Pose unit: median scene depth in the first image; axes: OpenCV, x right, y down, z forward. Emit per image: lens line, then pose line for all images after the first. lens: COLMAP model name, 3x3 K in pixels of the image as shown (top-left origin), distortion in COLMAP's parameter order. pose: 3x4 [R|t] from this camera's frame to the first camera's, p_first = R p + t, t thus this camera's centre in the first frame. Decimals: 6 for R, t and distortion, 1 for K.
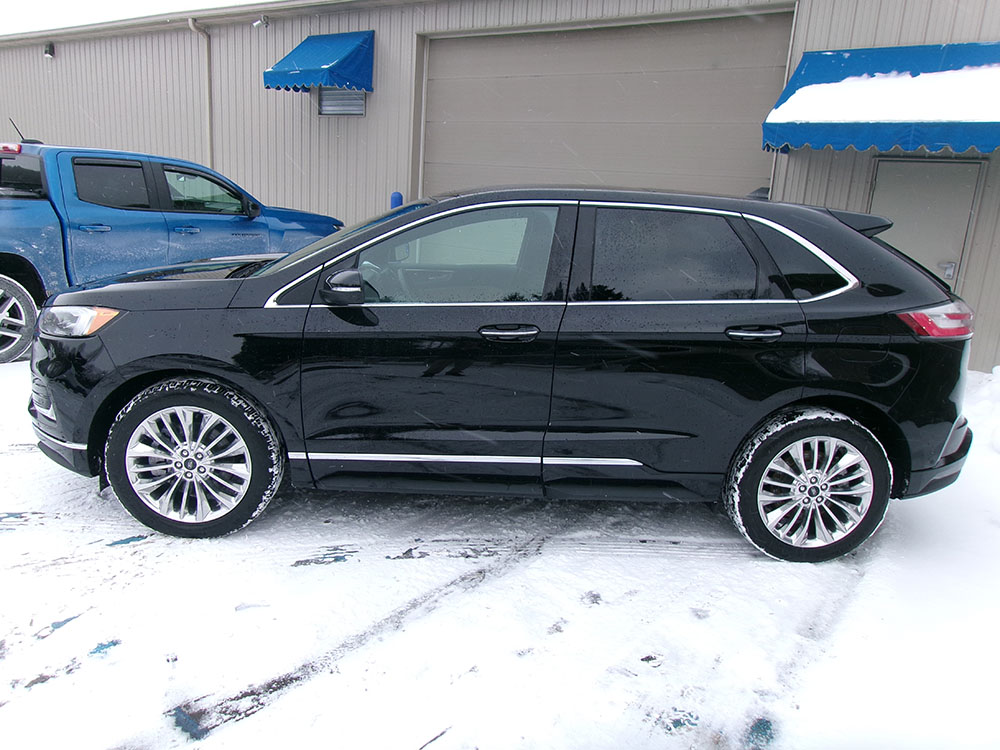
lens RADIAL K [[806.3, 0, 496.5], [0, 806.3, 365.9], [0, 0, 1]] dist [-0.006225, 0.048731]
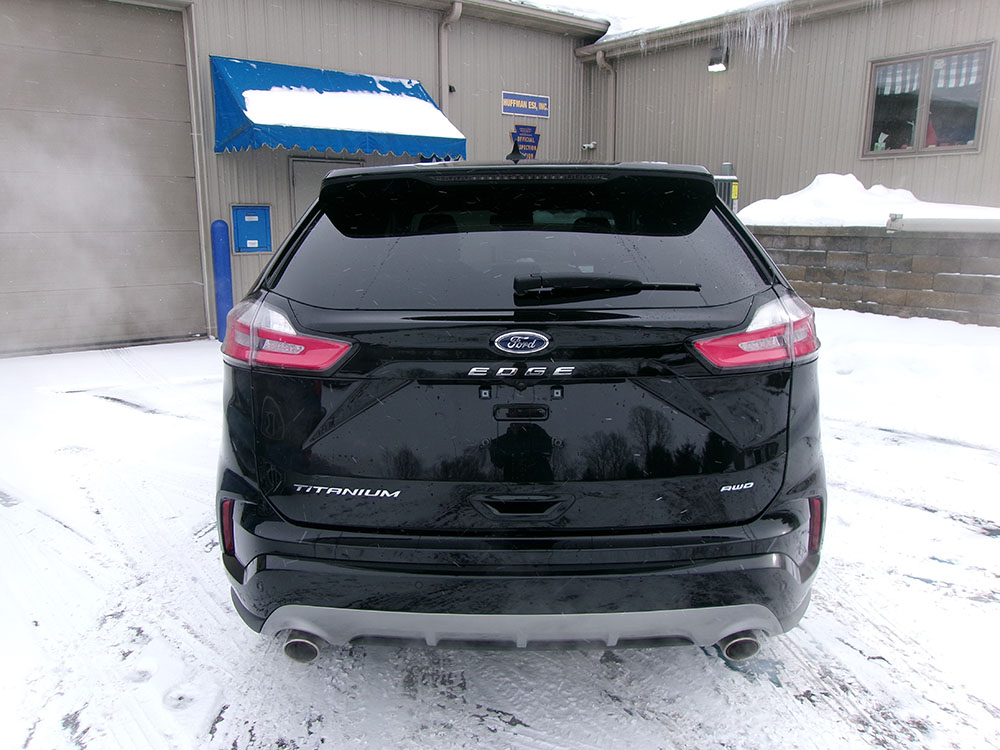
lens RADIAL K [[806.3, 0, 496.0], [0, 806.3, 364.4], [0, 0, 1]] dist [-0.006225, 0.048731]
pose [[0.218734, -0.234511, 0.947185, -1.655536], [0.229010, 0.955917, 0.183787, -0.308829], [-0.948530, 0.176714, 0.262797, 1.208079]]
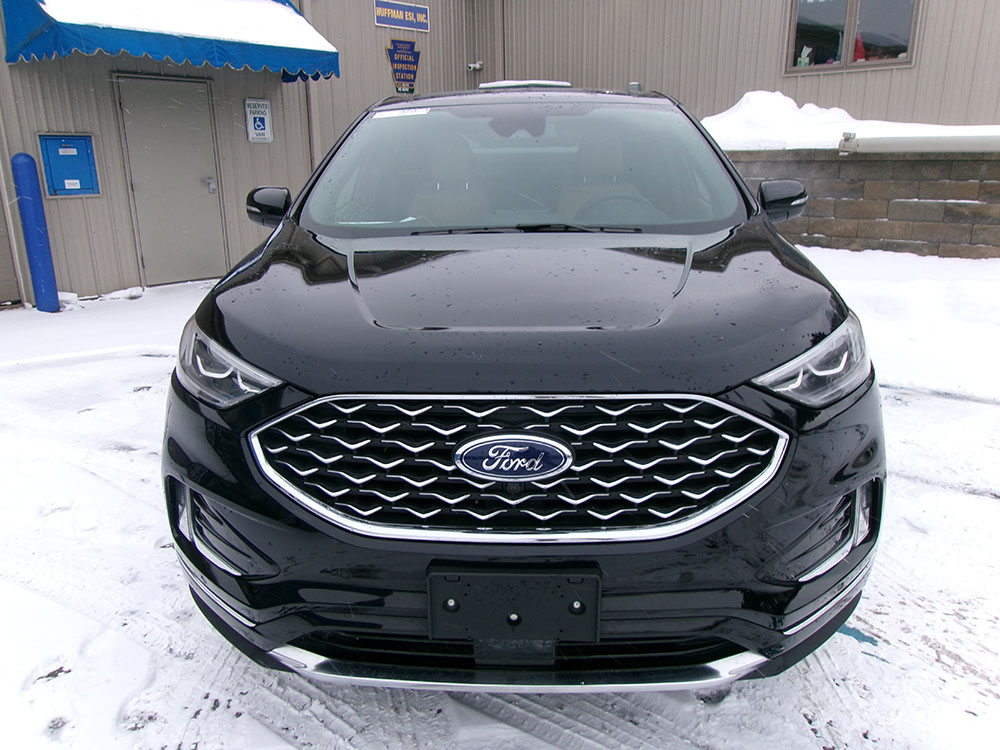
lens RADIAL K [[806.3, 0, 497.8], [0, 806.3, 367.5], [0, 0, 1]] dist [-0.006225, 0.048731]
pose [[0.044586, -0.312847, 0.948756, -1.270894], [0.238808, 0.925505, 0.293958, -0.296762], [-0.970043, 0.213464, 0.115976, 1.405328]]
